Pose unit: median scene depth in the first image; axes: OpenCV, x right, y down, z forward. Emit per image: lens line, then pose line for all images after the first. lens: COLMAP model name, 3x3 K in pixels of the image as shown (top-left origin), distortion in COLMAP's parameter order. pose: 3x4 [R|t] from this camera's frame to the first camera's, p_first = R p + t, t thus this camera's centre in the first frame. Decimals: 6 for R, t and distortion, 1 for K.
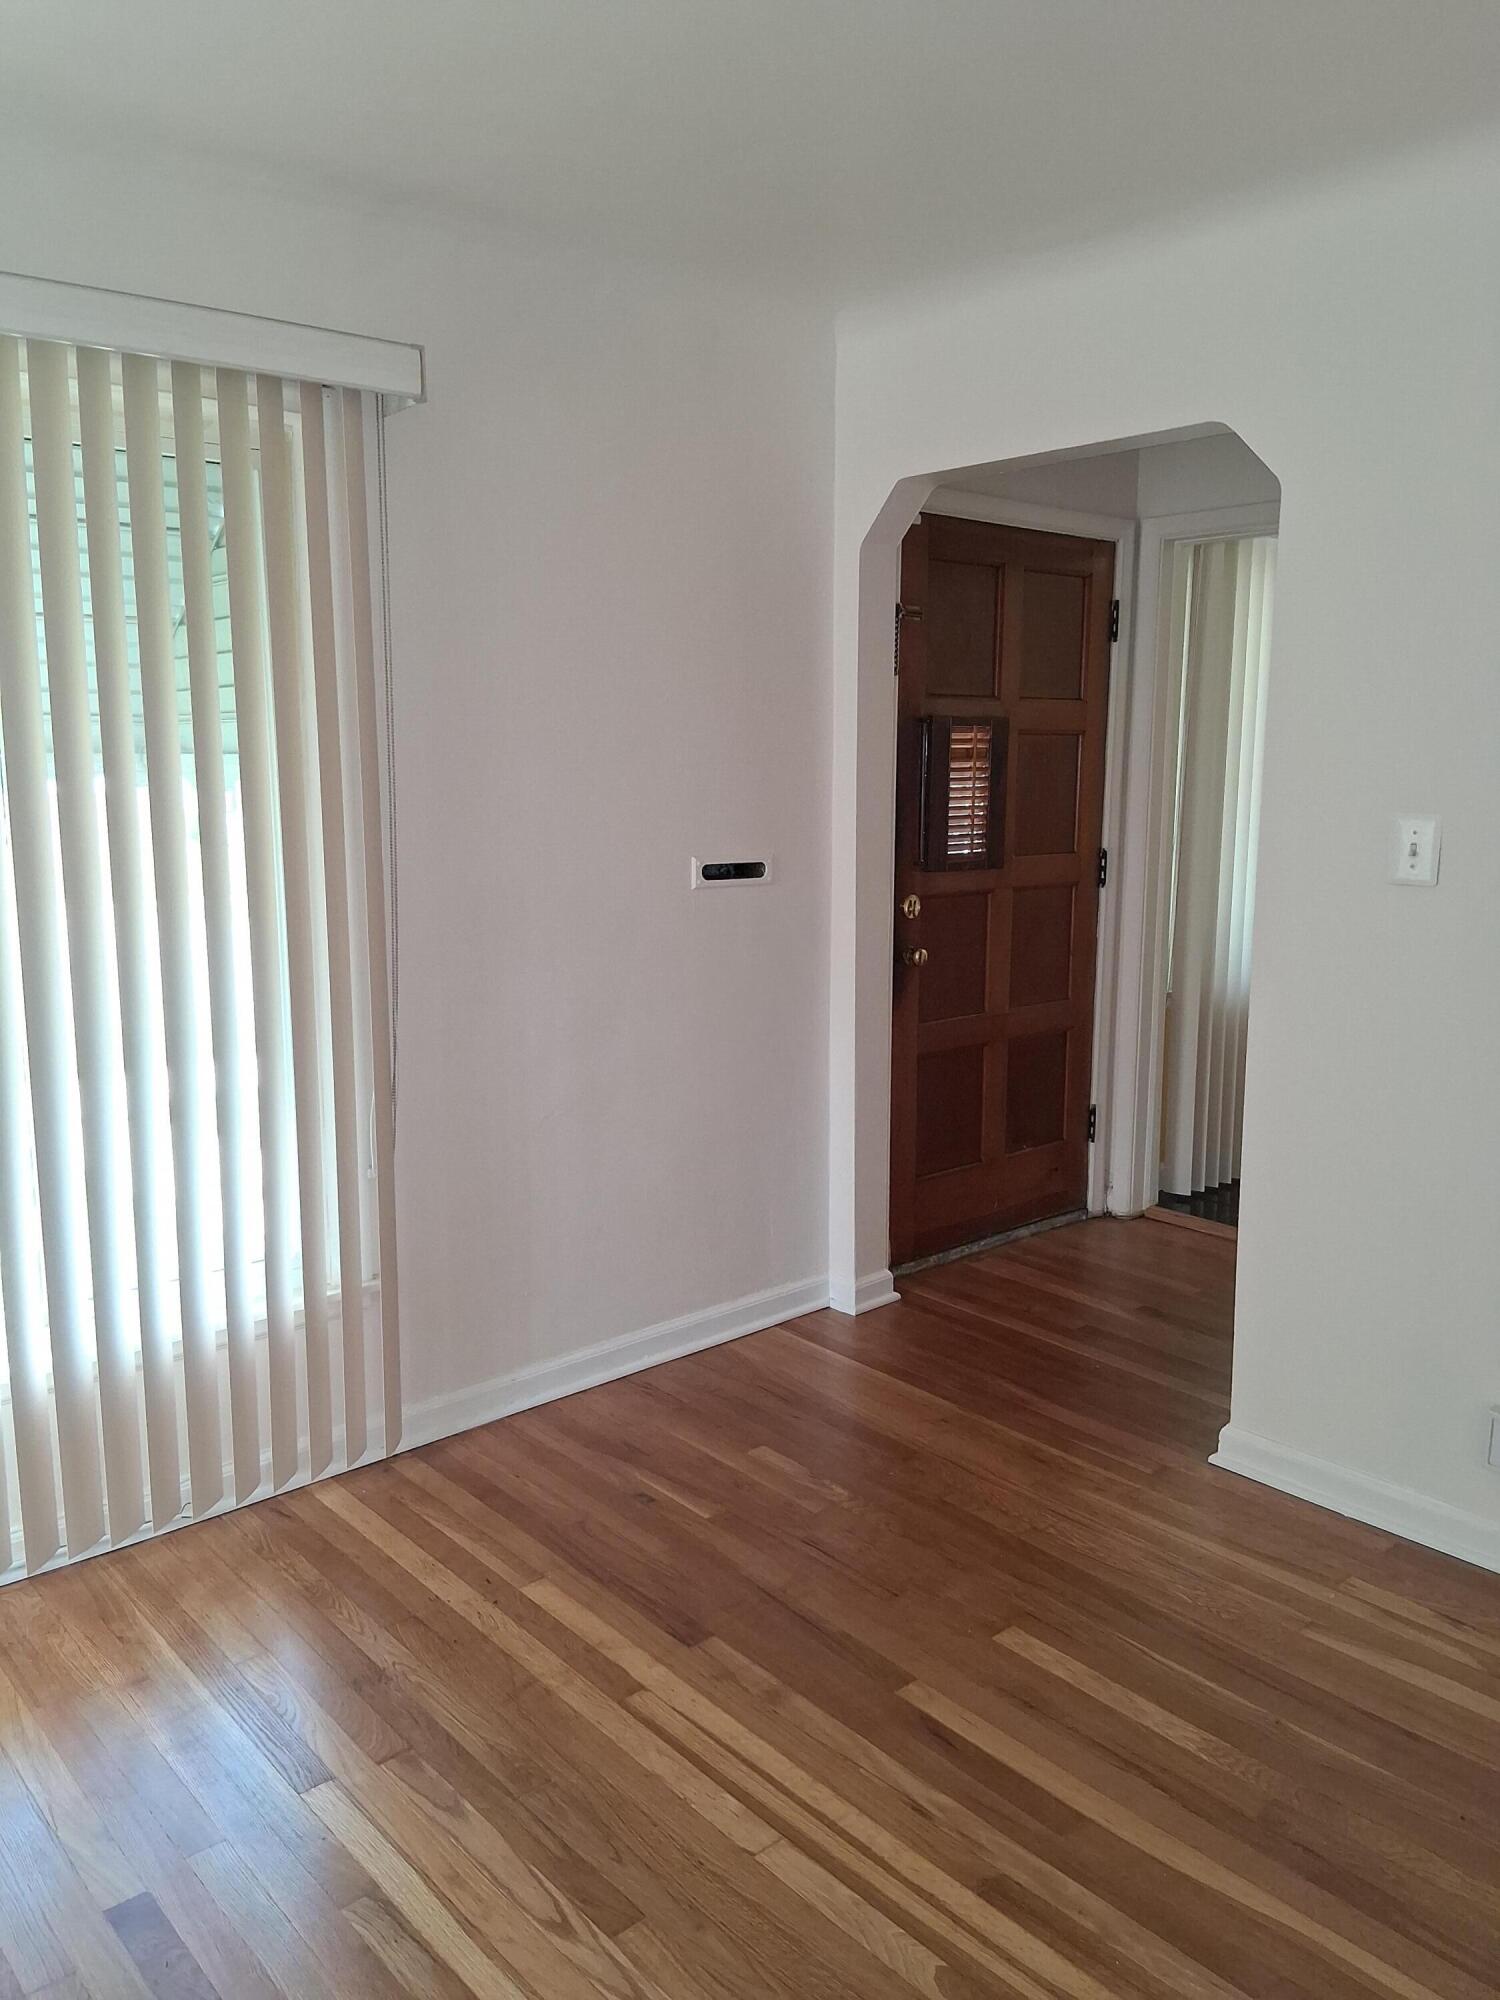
lens RADIAL K [[1532.4, 0, 765.0], [0, 1532.4, 1000.6], [0, 0, 1]] dist [0.052001, -0.072640]
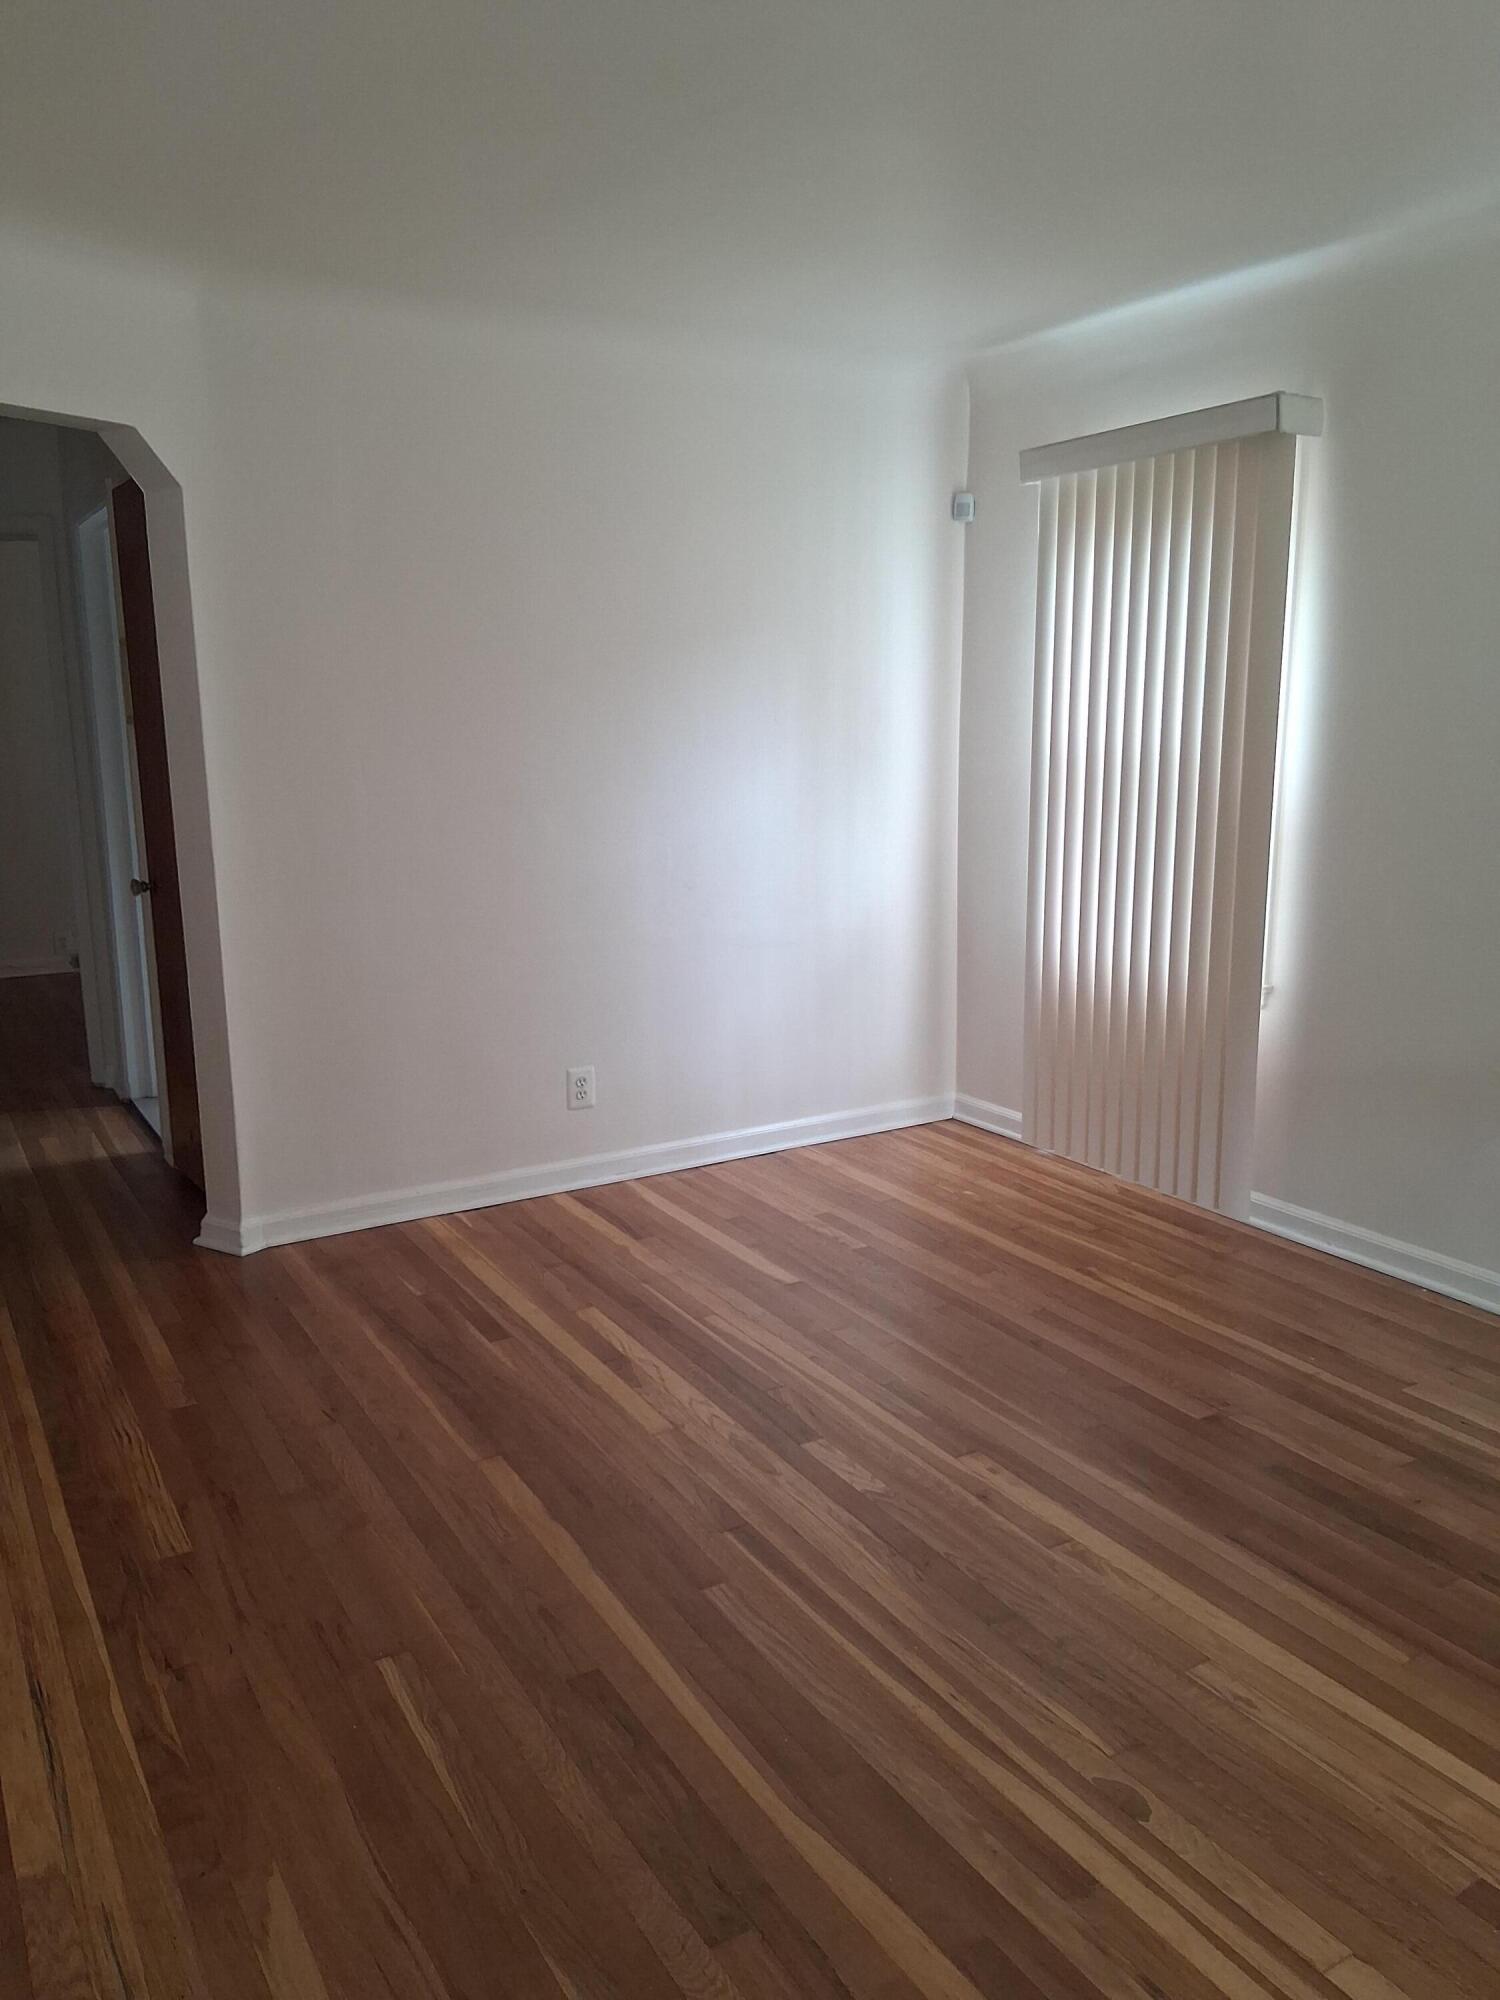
lens RADIAL K [[1532.4, 0, 765.7], [0, 1532.4, 1000.9], [0, 0, 1]] dist [0.052001, -0.072640]
pose [[-0.981191, -0.035830, 0.189686, 0.152569], [0.032893, 0.937222, 0.347179, -0.234531], [-0.190217, 0.346888, -0.918415, 1.491297]]
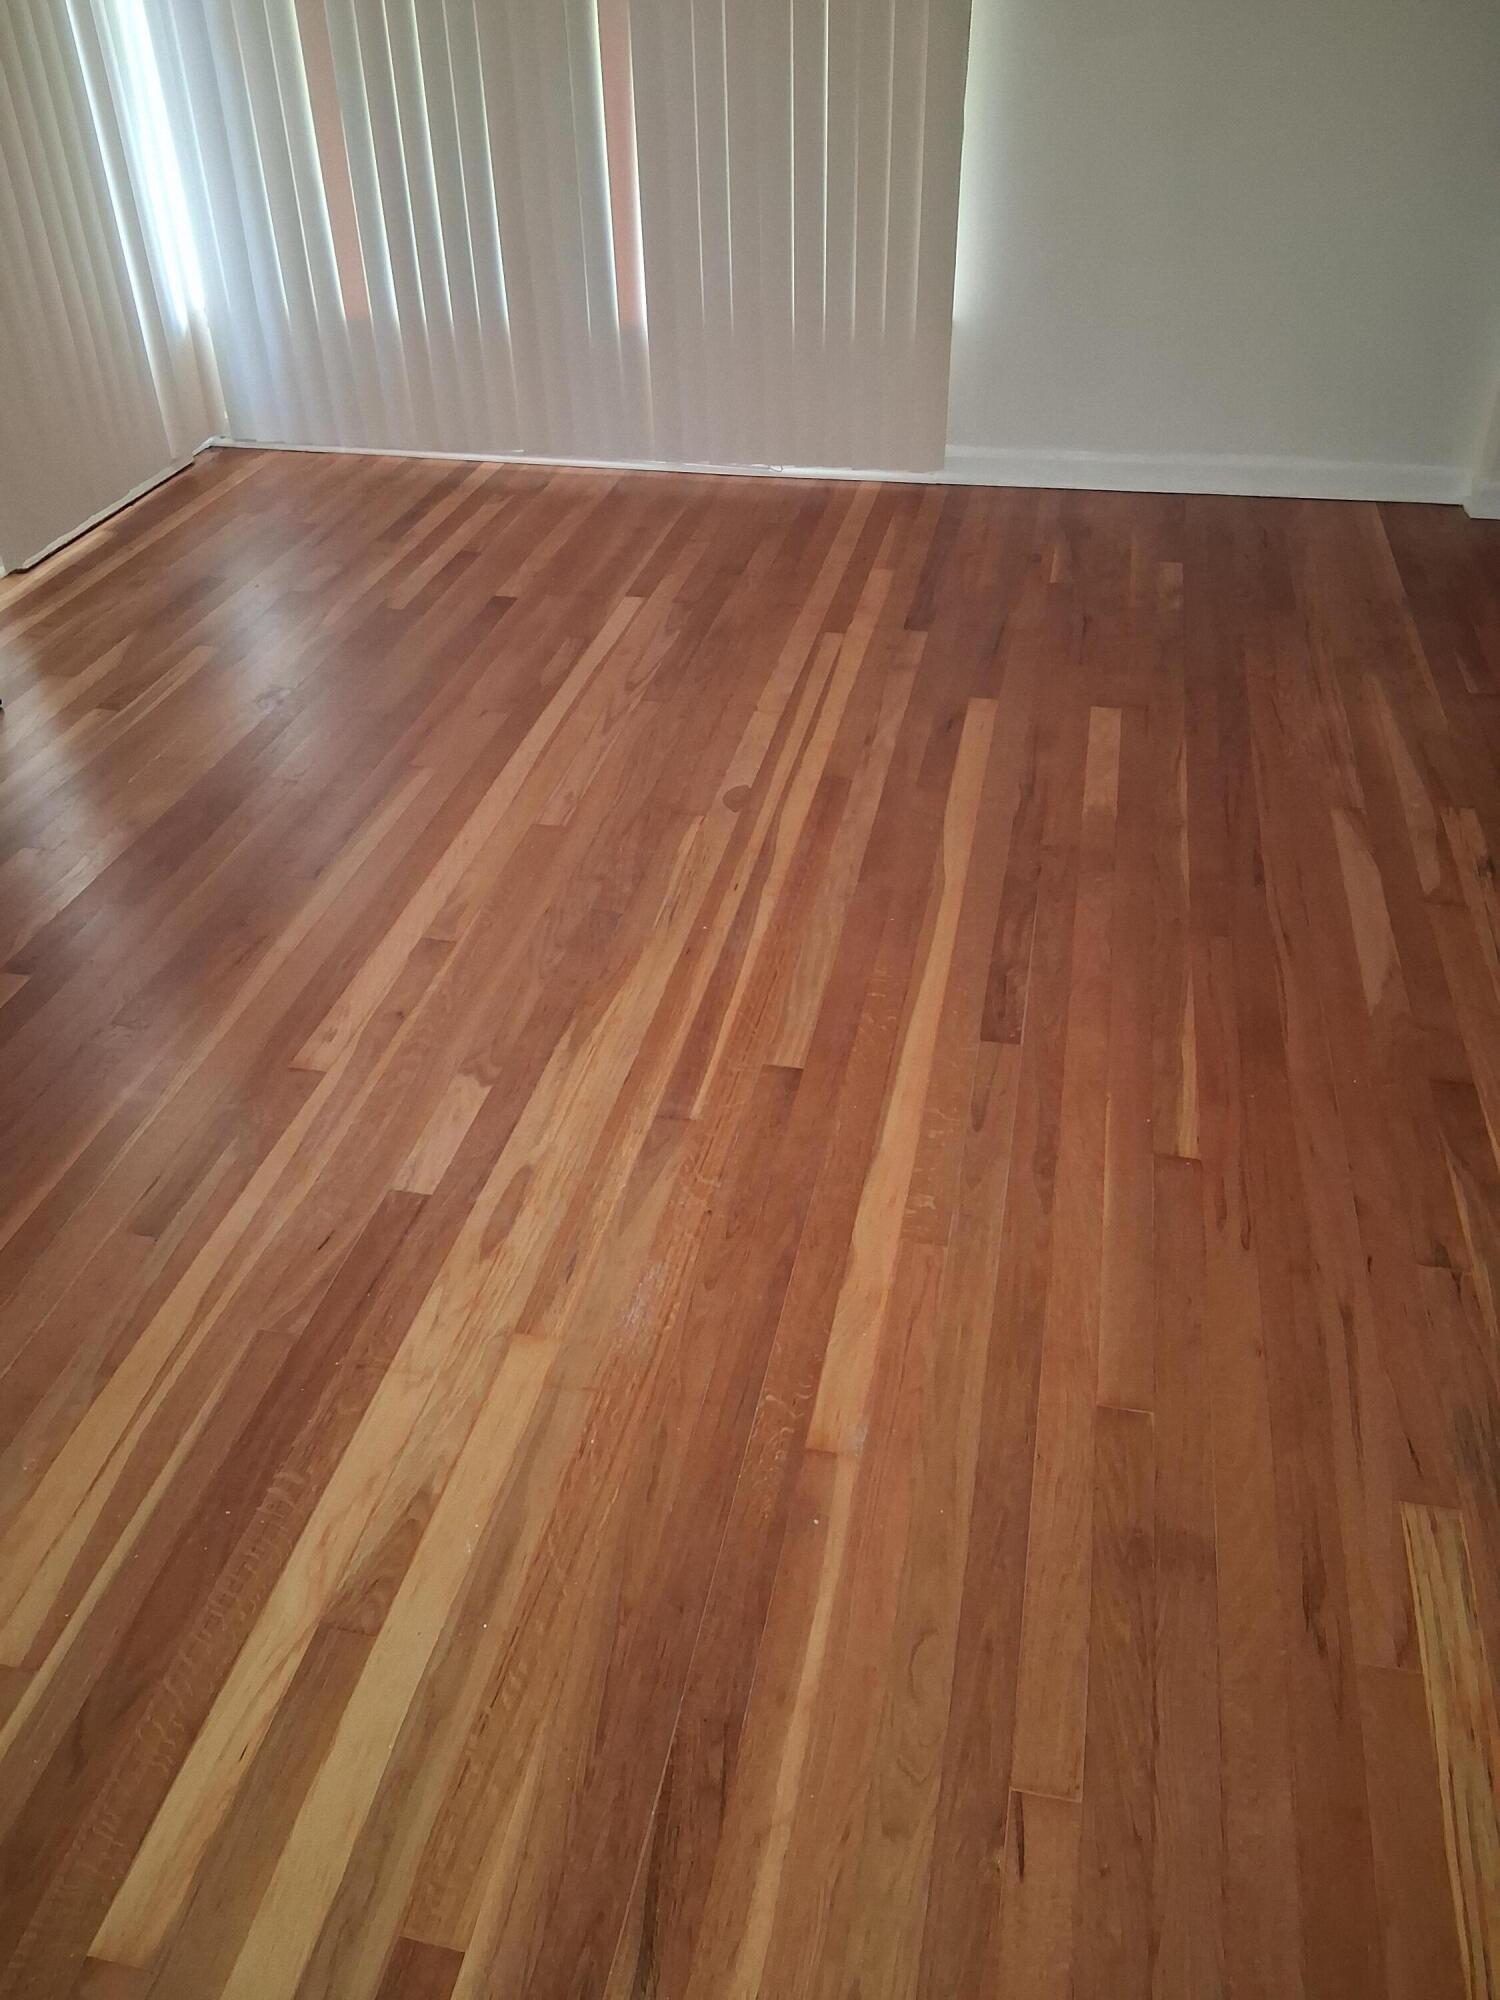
lens RADIAL K [[1532.4, 0, 759.8], [0, 1532.4, 991.8], [0, 0, 1]] dist [0.052001, -0.072640]
pose [[0.591901, 0.457237, -0.663768, 0.948430], [-0.107507, 0.860950, 0.497199, 0.059222], [0.798809, -0.222933, 0.558753, 0.128998]]
